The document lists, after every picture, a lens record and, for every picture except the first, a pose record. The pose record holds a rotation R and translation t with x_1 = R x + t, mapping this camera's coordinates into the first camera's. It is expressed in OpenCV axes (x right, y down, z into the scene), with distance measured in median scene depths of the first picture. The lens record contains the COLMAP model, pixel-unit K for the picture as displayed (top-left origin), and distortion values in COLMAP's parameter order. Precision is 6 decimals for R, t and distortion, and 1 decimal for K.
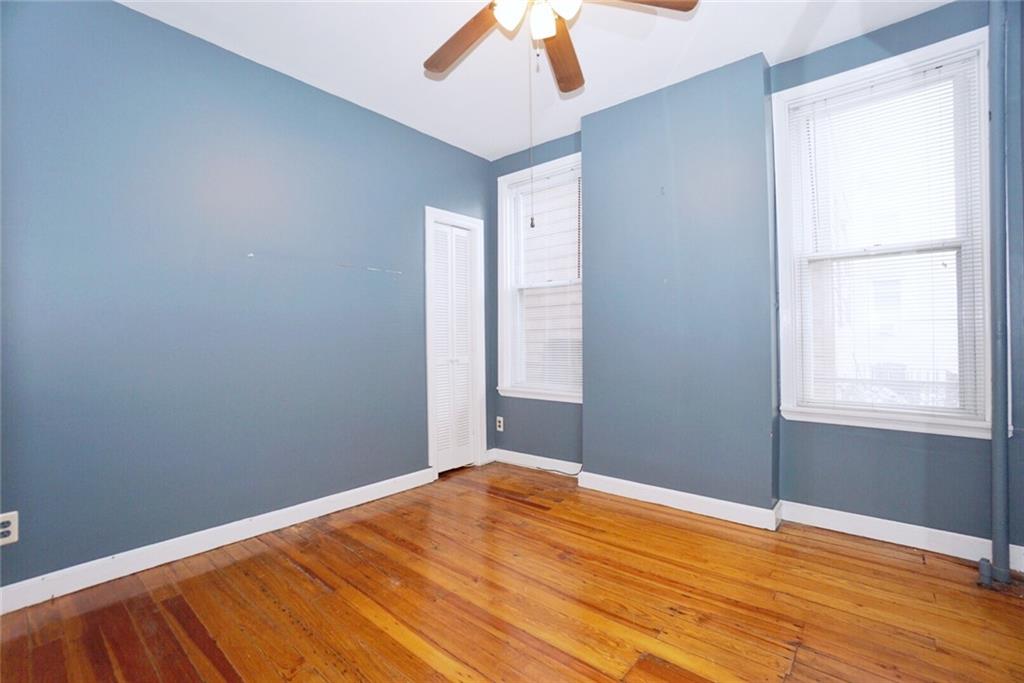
lens RADIAL K [[450.4, 0, 505.8], [0, 450.4, 337.7], [0, 0, 1]] dist [-0.065751, 0.025009]
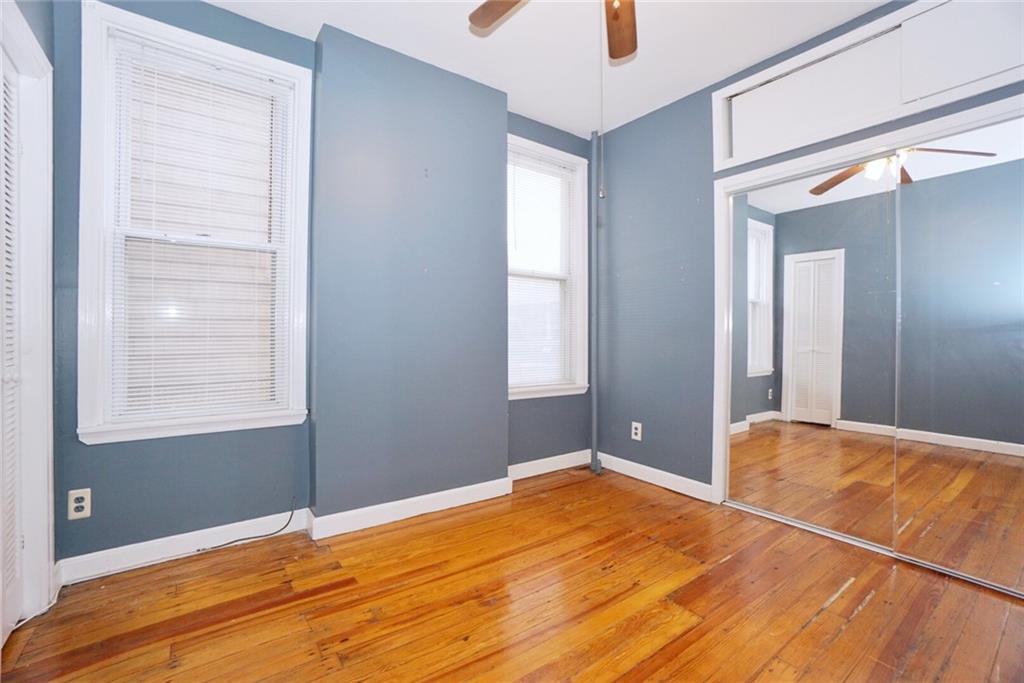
lens RADIAL K [[450.4, 0, 505.8], [0, 450.4, 337.7], [0, 0, 1]] dist [-0.065751, 0.025009]
pose [[0.232160, 0.007178, 0.972651, -0.526367], [-0.007392, 0.999957, -0.005615, 0.016188], [-0.972650, -0.005886, 0.232203, 0.643519]]
